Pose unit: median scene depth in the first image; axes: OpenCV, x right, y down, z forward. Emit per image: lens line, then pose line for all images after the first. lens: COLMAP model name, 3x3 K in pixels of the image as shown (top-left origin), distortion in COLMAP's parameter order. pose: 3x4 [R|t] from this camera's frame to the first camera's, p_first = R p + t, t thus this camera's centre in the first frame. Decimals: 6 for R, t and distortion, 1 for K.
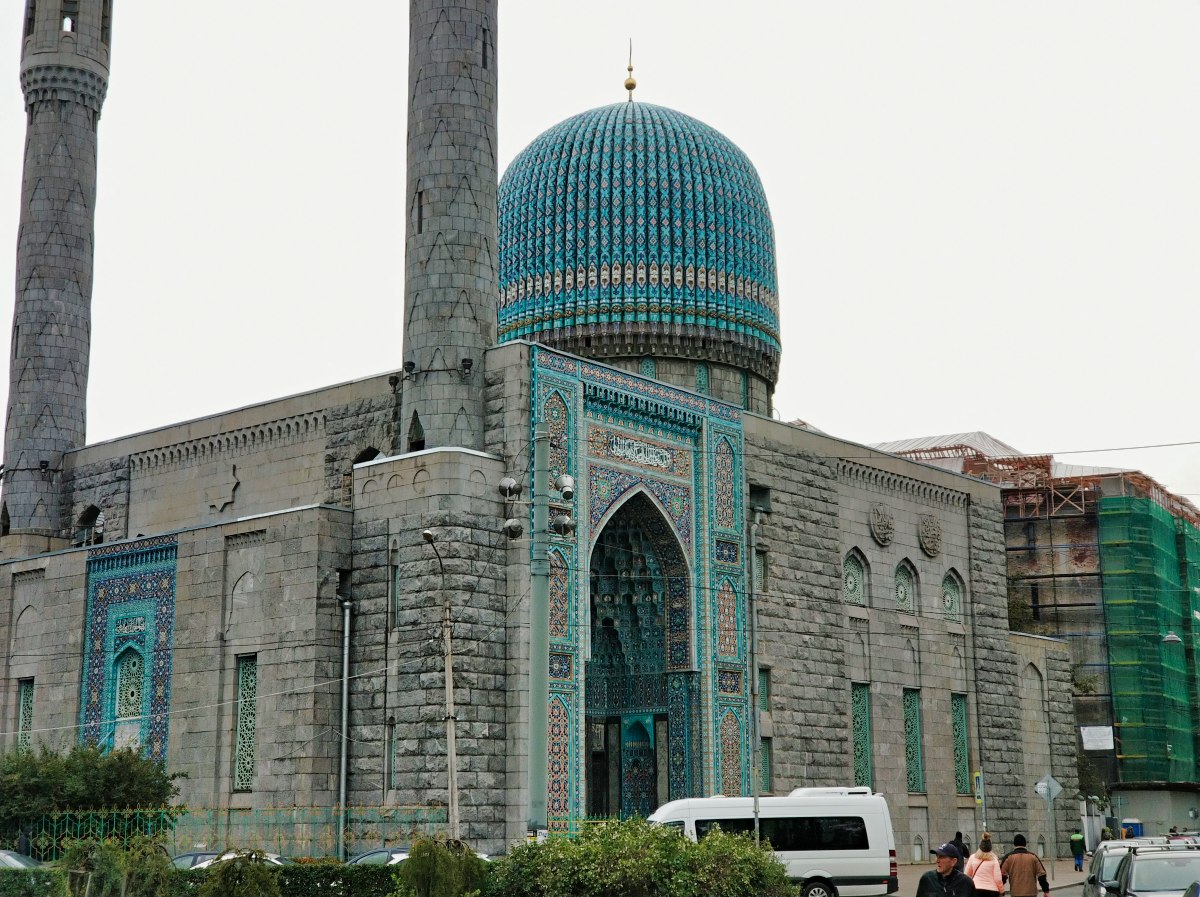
lens RADIAL K [[1712.4, 0, 571.7], [0, 1712.4, 474.5], [0, 0, 1]] dist [0.041114, 0.442833]
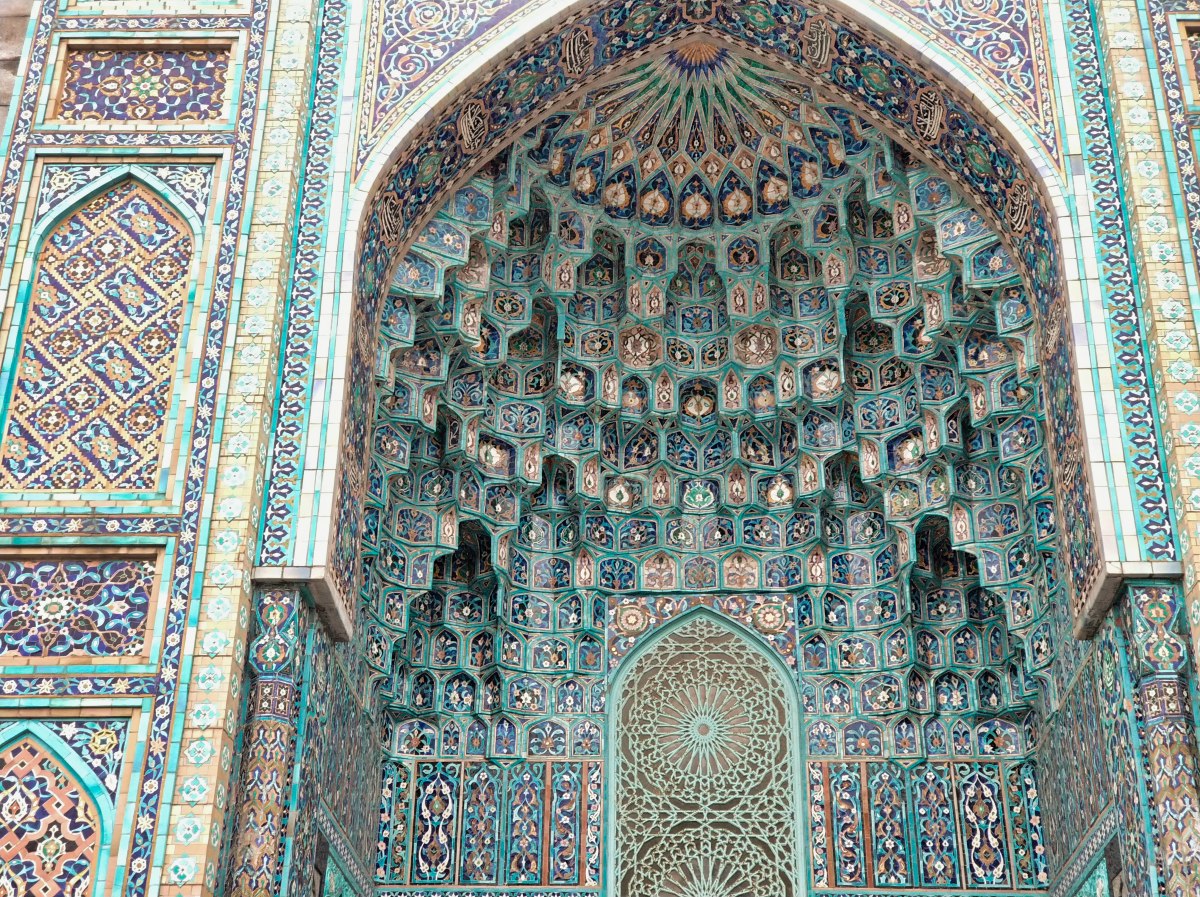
lens RADIAL K [[1712.4, 0, 571.7], [0, 1712.4, 474.5], [0, 0, 1]] dist [0.041114, 0.442833]
pose [[0.612967, -0.352409, -0.707163, 0.162784], [0.131084, 0.927975, -0.348825, 0.151352], [0.779158, 0.121121, 0.615014, 0.754547]]
